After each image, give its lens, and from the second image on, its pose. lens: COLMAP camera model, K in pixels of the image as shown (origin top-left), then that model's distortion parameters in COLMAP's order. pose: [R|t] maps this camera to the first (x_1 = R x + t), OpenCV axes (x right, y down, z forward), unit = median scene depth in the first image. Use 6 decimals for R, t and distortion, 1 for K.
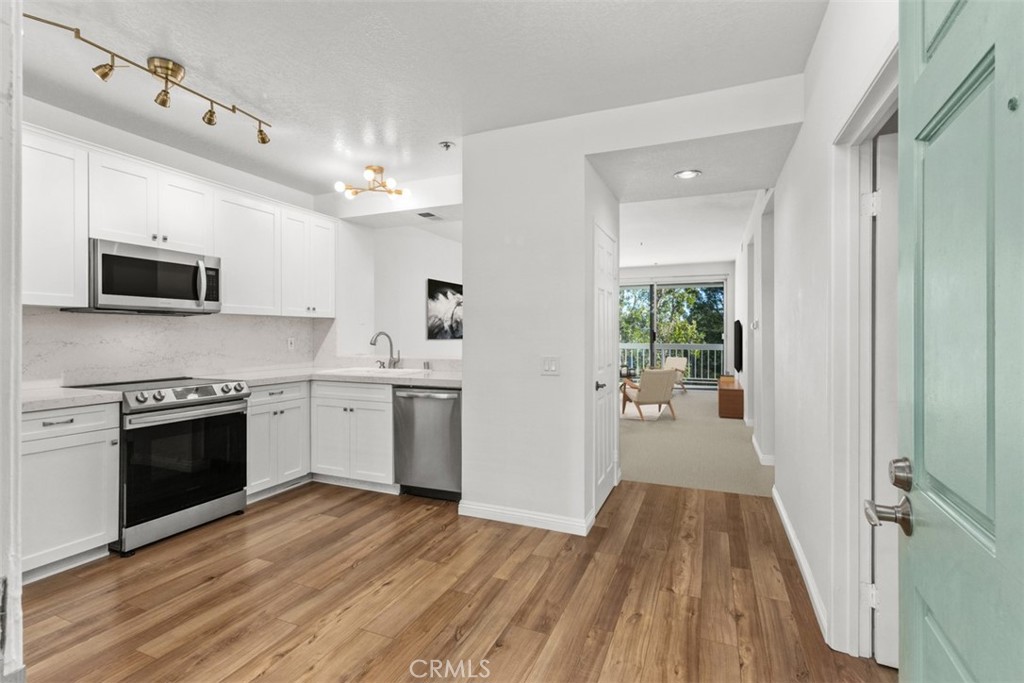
lens RADIAL K [[469.8, 0, 506.5], [0, 469.8, 332.2], [0, 0, 1]] dist [0.004603, 0.000889]
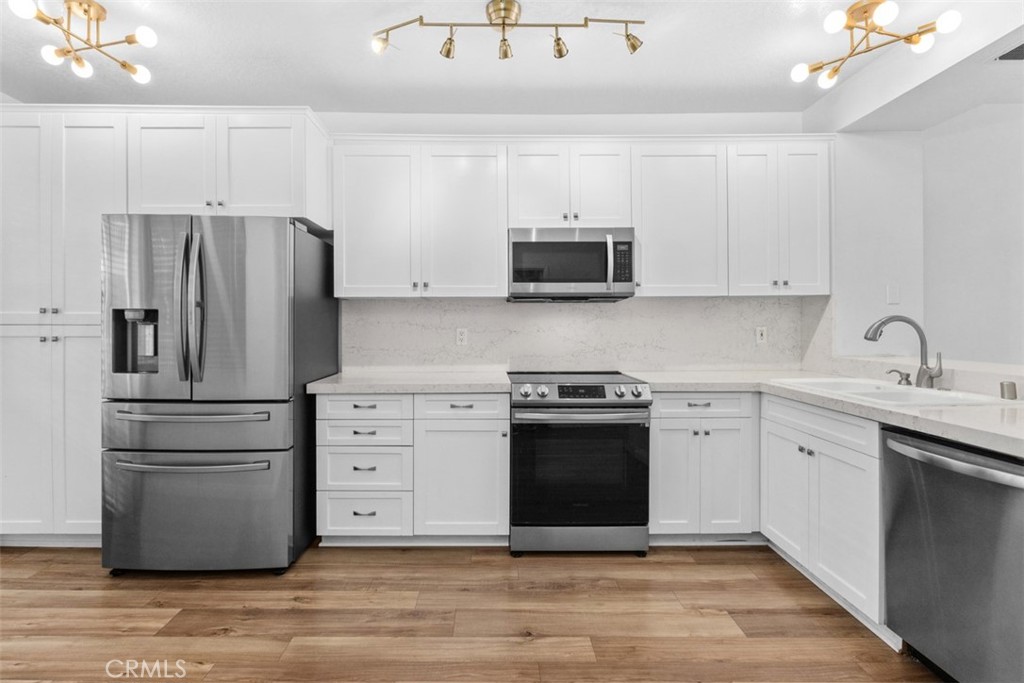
lens RADIAL K [[488.9, 0, 504.7], [0, 488.9, 329.4], [0, 0, 1]] dist [-0.000721, 0.003474]
pose [[0.406284, 0.006318, -0.913725, 0.071786], [0.009055, 0.999899, 0.010940, 0.005730], [0.913702, -0.012719, 0.406186, 0.484180]]
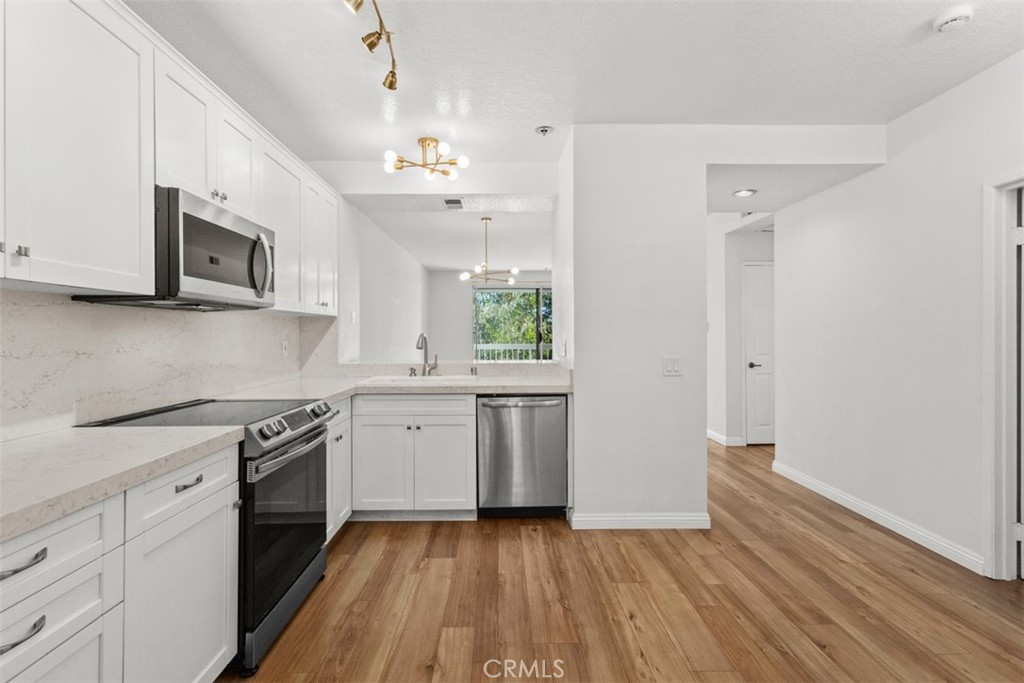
lens RADIAL K [[469.8, 0, 491.4], [0, 469.8, 332.3], [0, 0, 1]] dist [0.004603, 0.000889]
pose [[0.915501, -0.001462, 0.402314, -0.628664], [0.002091, 0.999997, -0.001125, -0.002049], [-0.402311, 0.001871, 0.915501, 0.214221]]
